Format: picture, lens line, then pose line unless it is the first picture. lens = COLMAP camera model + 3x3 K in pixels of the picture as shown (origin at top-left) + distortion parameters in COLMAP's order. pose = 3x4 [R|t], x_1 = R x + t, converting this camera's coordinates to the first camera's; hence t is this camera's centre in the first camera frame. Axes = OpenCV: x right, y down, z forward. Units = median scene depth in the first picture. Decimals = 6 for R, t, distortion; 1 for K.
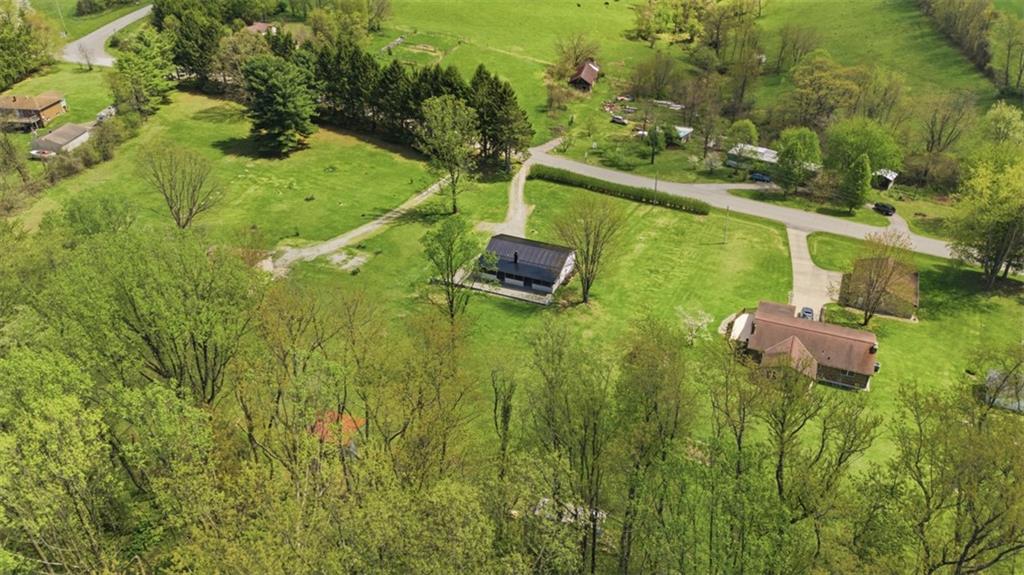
lens RADIAL K [[760.4, 0, 529.5], [0, 760.4, 287.9], [0, 0, 1]] dist [0.075203, -0.003958]
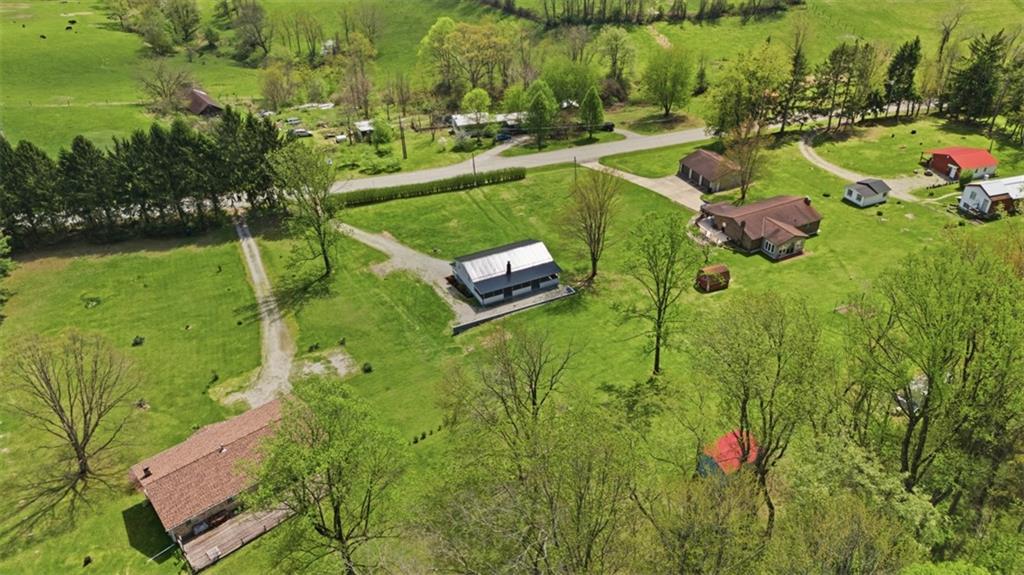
lens RADIAL K [[740.3, 0, 523.9], [0, 740.3, 288.5], [0, 0, 1]] dist [0.035679, -0.002607]
pose [[0.640171, -0.426644, 0.638871, -0.510093], [0.406781, 0.893714, 0.189222, -0.154795], [-0.651698, 0.138745, 0.745680, 0.242054]]
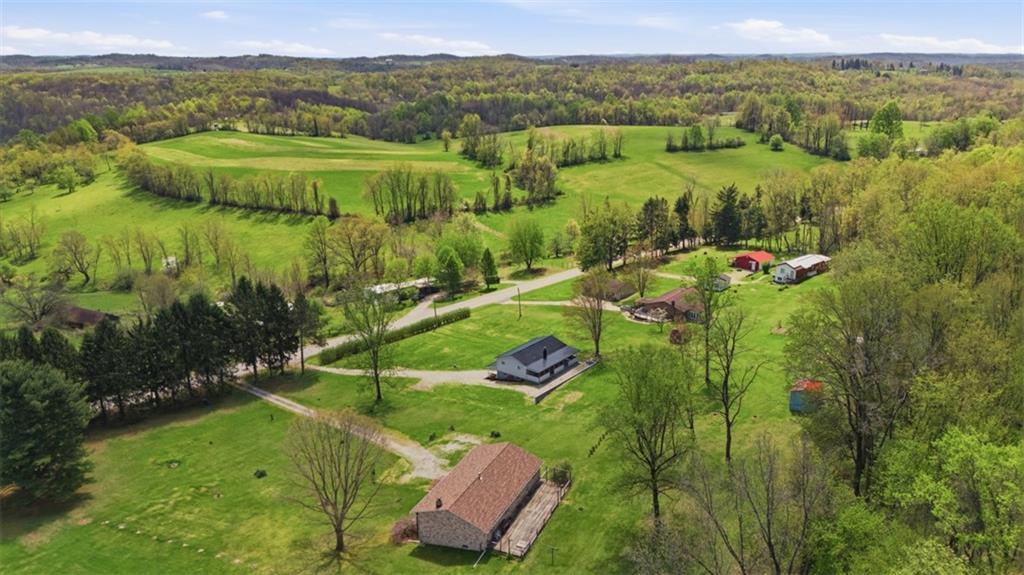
lens RADIAL K [[760.4, 0, 529.5], [0, 760.4, 287.9], [0, 0, 1]] dist [0.075203, -0.003958]
pose [[0.226209, -0.269146, 0.936157, -0.936866], [0.518691, 0.846764, 0.118111, -0.236380], [-0.824493, 0.458858, 0.331150, 0.473213]]
